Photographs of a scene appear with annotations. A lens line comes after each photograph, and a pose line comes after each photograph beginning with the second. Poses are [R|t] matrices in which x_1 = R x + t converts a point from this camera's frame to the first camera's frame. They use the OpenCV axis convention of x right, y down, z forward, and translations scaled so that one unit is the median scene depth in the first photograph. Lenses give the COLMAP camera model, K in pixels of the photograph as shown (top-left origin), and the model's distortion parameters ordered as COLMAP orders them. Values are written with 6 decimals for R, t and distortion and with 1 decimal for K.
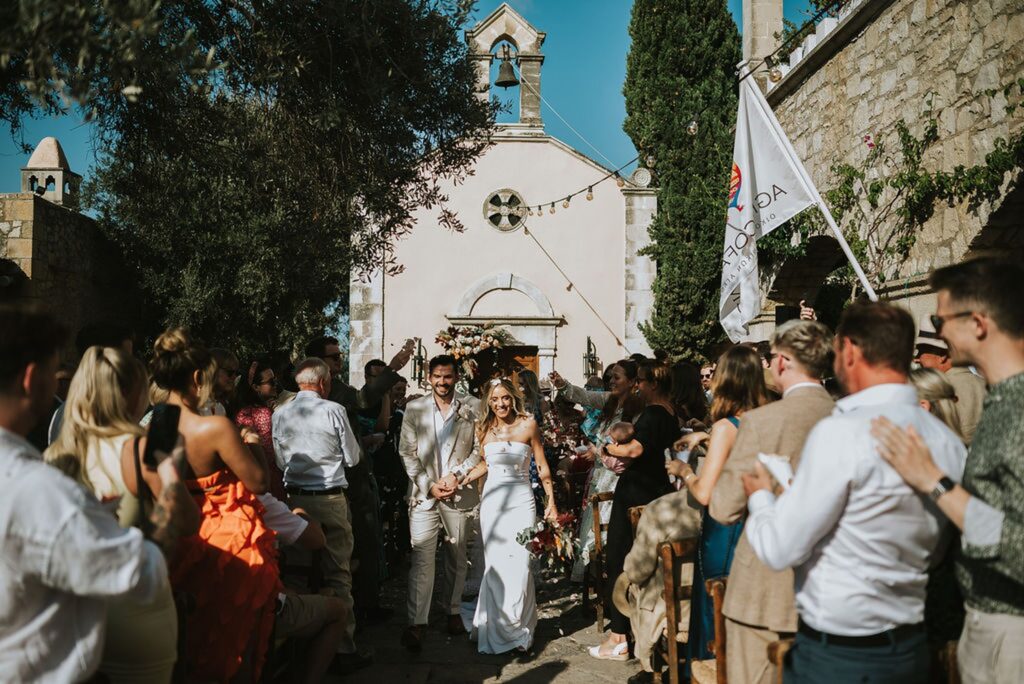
lens RADIAL K [[951.5, 0, 516.2], [0, 951.5, 332.9], [0, 0, 1]] dist [0.000404, 0.015742]
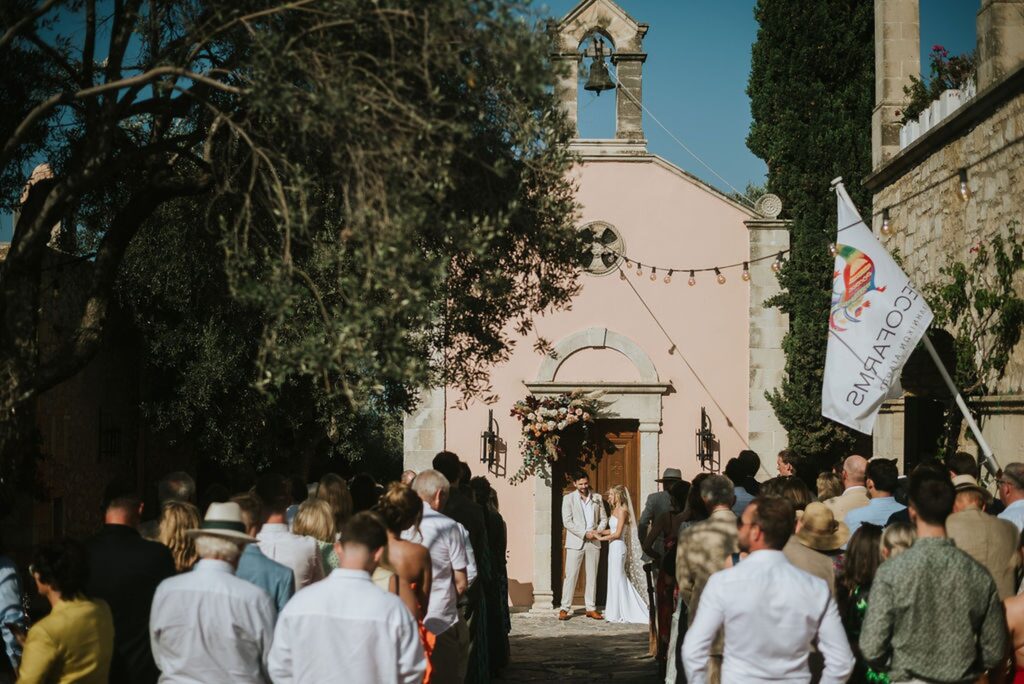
lens RADIAL K [[1488.0, 0, 535.9], [0, 1488.0, 339.7], [0, 0, 1]] dist [-0.137762, 1.055936]
pose [[0.998671, -0.000447, -0.051532, 0.000939], [0.000098, 0.999977, -0.006776, -0.044887], [0.051534, 0.006762, 0.998648, -0.247415]]
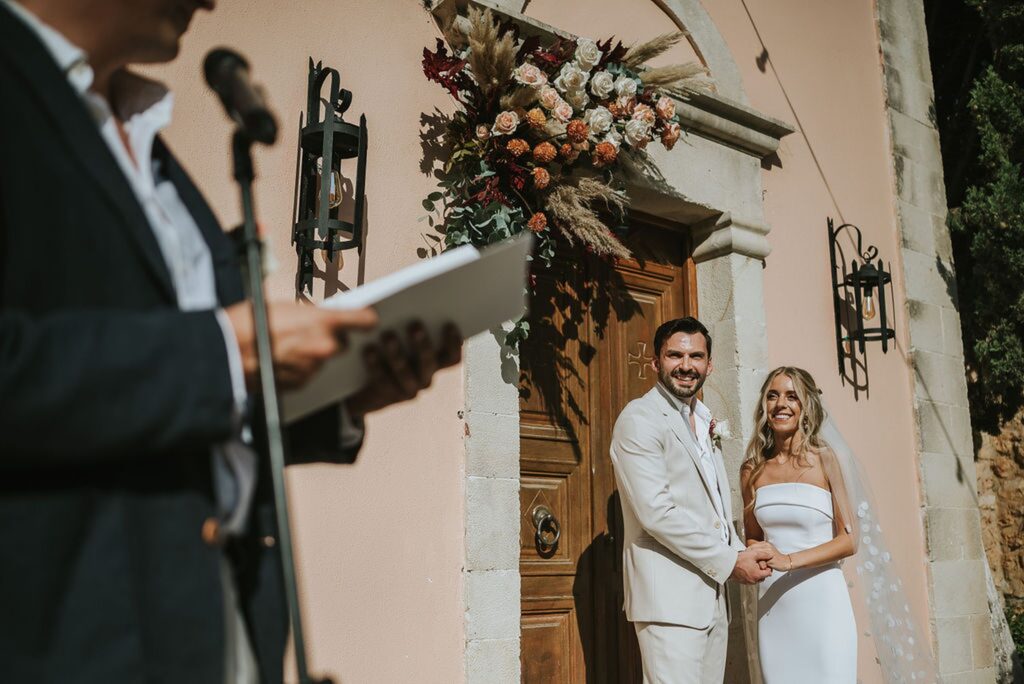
lens RADIAL K [[966.1, 0, 512.0], [0, 966.1, 342.0], [0, 0, 1]] dist [-0.050573, 0.012126]
pose [[0.837456, 0.108560, 0.535613, -0.169659], [-0.005745, 0.981766, -0.190004, 0.102111], [-0.546474, 0.156043, 0.822810, 0.827086]]
